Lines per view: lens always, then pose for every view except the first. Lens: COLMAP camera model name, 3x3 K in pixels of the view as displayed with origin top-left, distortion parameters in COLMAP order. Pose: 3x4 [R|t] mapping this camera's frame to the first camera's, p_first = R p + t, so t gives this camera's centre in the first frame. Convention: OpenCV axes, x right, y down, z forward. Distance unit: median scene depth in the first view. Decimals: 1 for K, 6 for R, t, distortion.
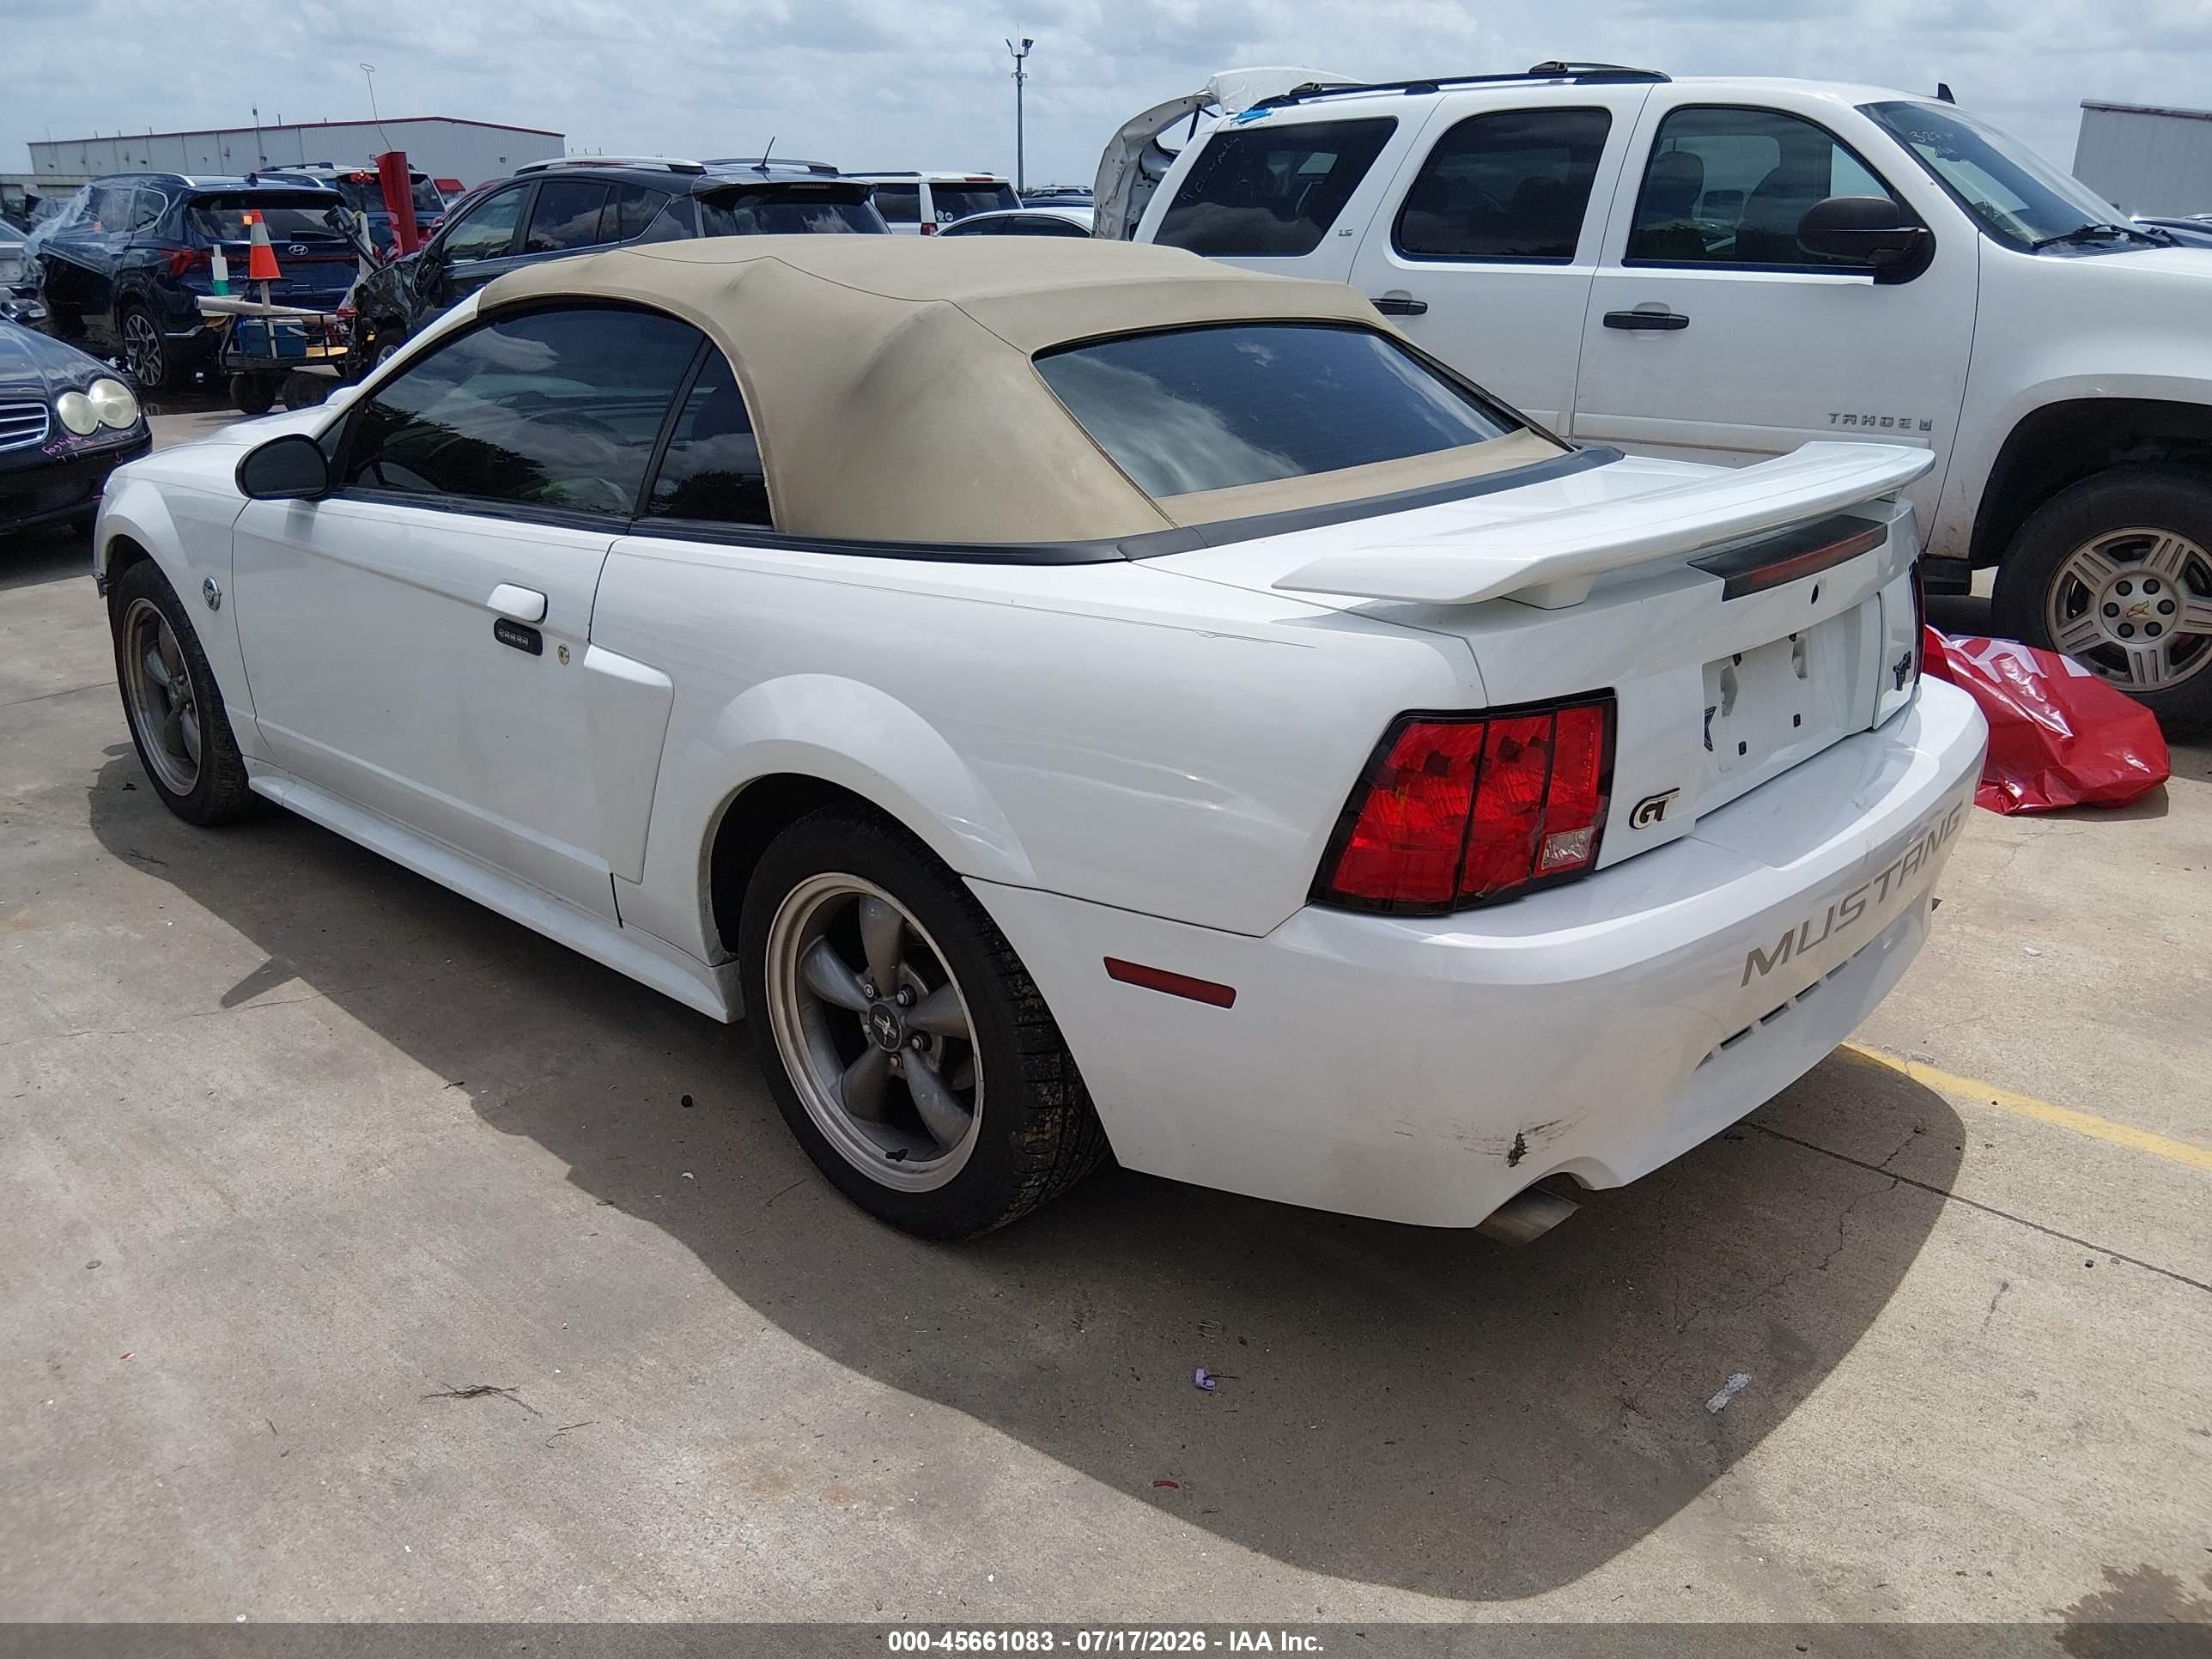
lens RADIAL K [[1681.7, 0, 1111.2], [0, 1681.7, 815.4], [0, 0, 1]] dist [0.052255, -0.102445]
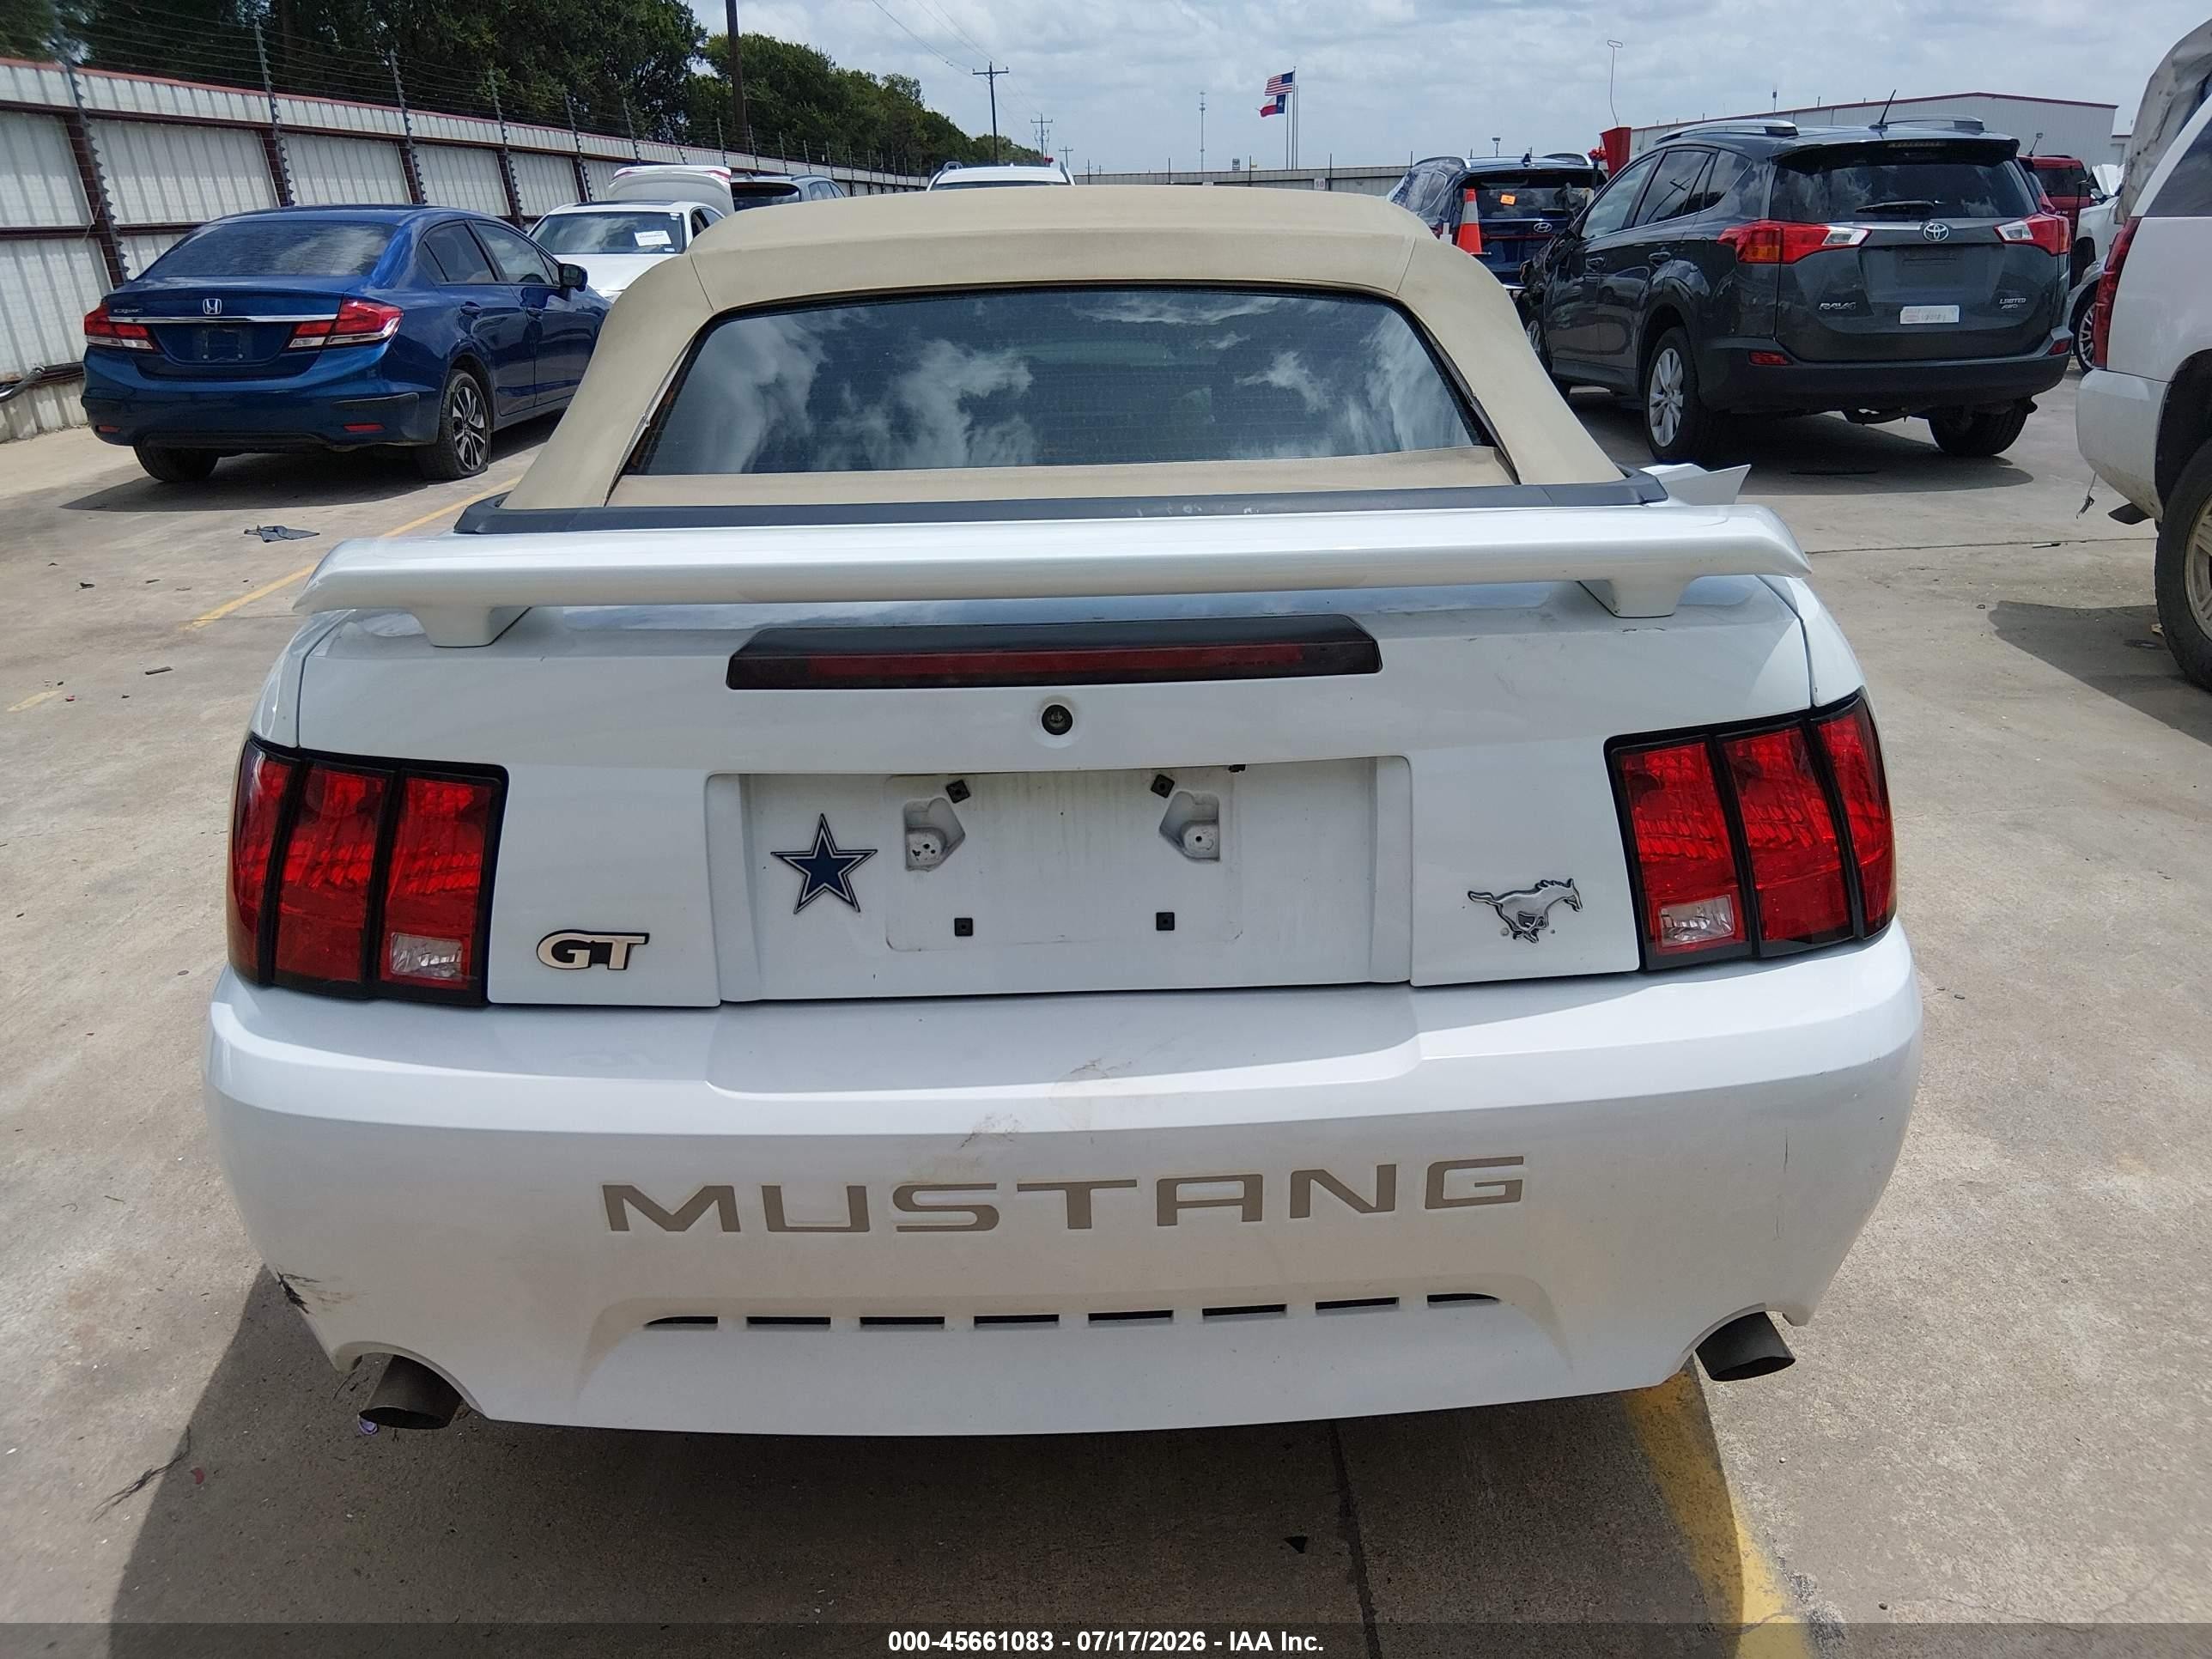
lens RADIAL K [[1681.7, 0, 1121.8], [0, 1681.7, 809.6], [0, 0, 1]] dist [0.052255, -0.102445]
pose [[0.687765, 0.221182, -0.691418, 0.378018], [-0.216299, 0.971629, 0.095664, -0.070615], [0.692961, 0.083758, 0.716094, 0.247513]]
